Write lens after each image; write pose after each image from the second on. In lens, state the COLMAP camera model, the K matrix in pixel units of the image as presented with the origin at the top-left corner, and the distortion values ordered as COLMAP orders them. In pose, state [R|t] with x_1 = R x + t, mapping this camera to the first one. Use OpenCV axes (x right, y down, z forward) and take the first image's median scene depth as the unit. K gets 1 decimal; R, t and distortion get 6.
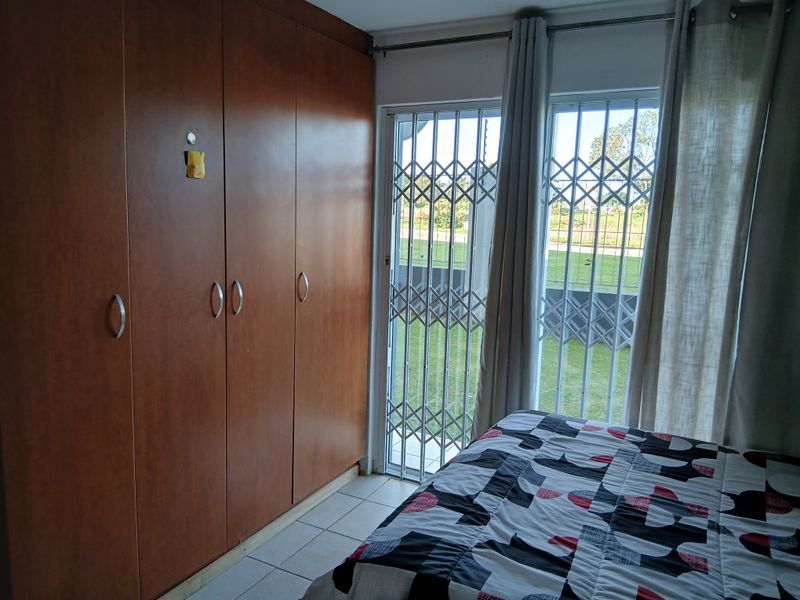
lens RADIAL K [[603.9, 0, 398.9], [0, 603.9, 303.4], [0, 0, 1]] dist [0.063039, -0.114977]
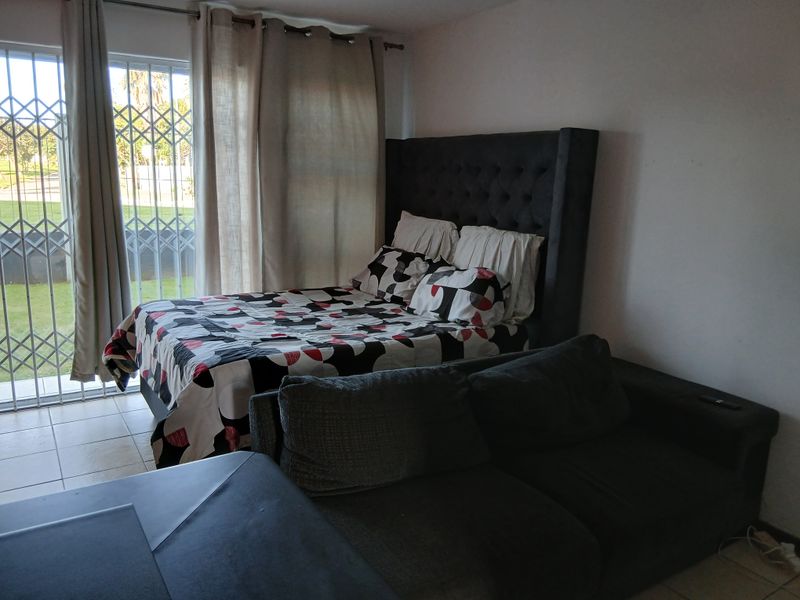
lens RADIAL K [[603.9, 0, 404.1], [0, 603.9, 301.9], [0, 0, 1]] dist [0.063039, -0.114977]
pose [[0.479424, -0.191082, 0.856528, -0.729660], [0.114046, 0.981297, 0.155081, 0.039581], [-0.870142, 0.023334, 0.492249, -0.147184]]
